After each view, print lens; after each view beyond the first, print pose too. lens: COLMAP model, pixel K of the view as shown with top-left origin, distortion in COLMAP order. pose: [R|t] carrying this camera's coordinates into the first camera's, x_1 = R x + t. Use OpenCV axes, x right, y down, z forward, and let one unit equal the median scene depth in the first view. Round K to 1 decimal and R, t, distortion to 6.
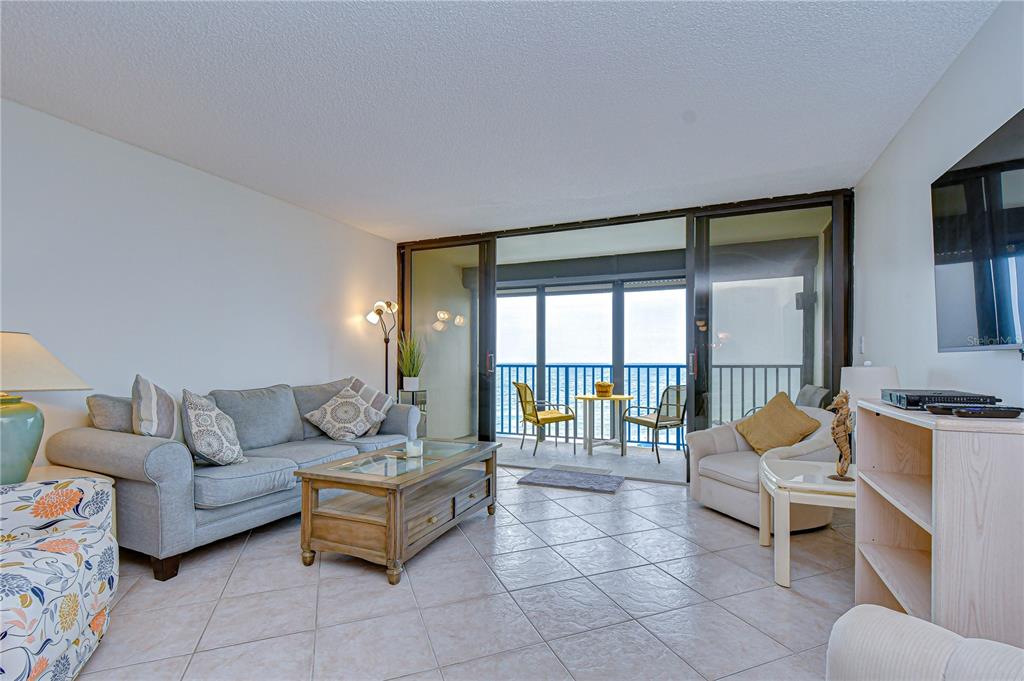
lens RADIAL K [[463.2, 0, 510.2], [0, 463.2, 369.0], [0, 0, 1]] dist [0.001147, -0.000158]
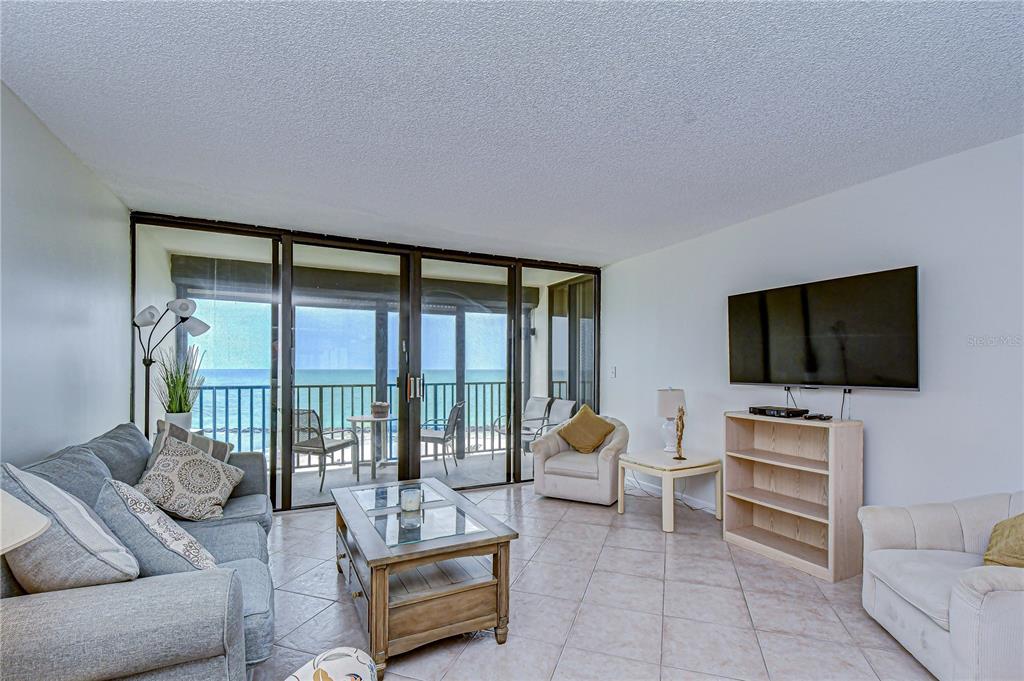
lens RADIAL K [[463.2, 0, 510.2], [0, 463.2, 369.0], [0, 0, 1]] dist [0.001147, -0.000158]
pose [[0.647623, -0.003719, 0.761952, -0.526791], [0.013392, 0.999889, -0.006502, -0.046848], [-0.761843, 0.014415, 0.647601, 0.204519]]
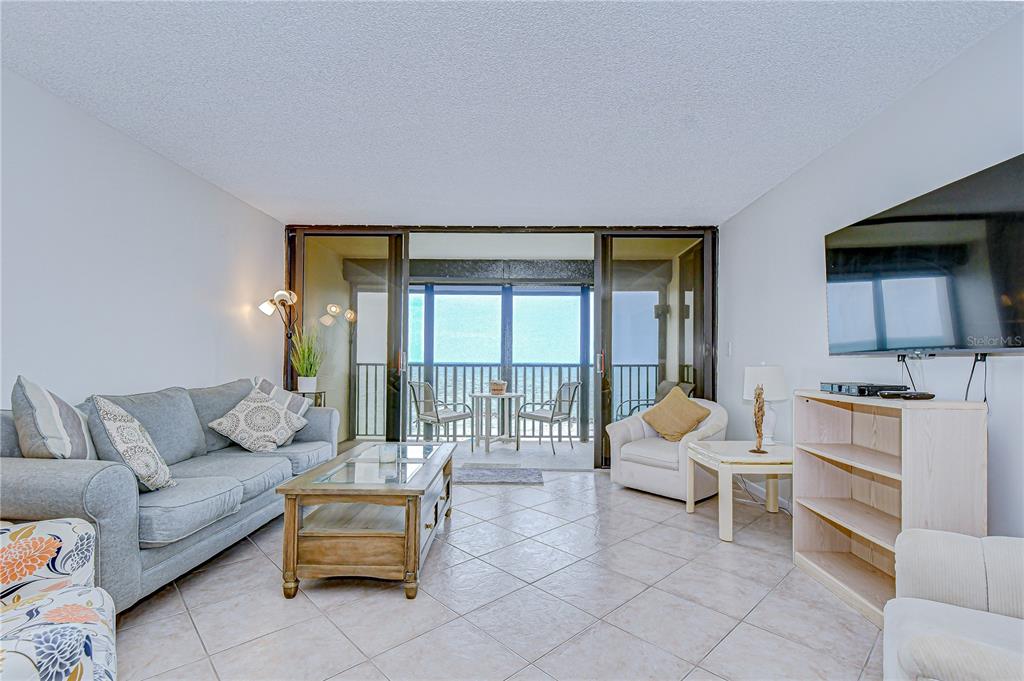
lens RADIAL K [[465.7, 0, 515.7], [0, 465.7, 361.9], [0, 0, 1]] dist [0.002311, 0.000533]
pose [[0.924516, 0.005593, 0.381103, -0.230930], [-0.000528, 0.999910, -0.013393, 0.000269], [-0.381144, 0.012181, 0.924435, 0.025387]]
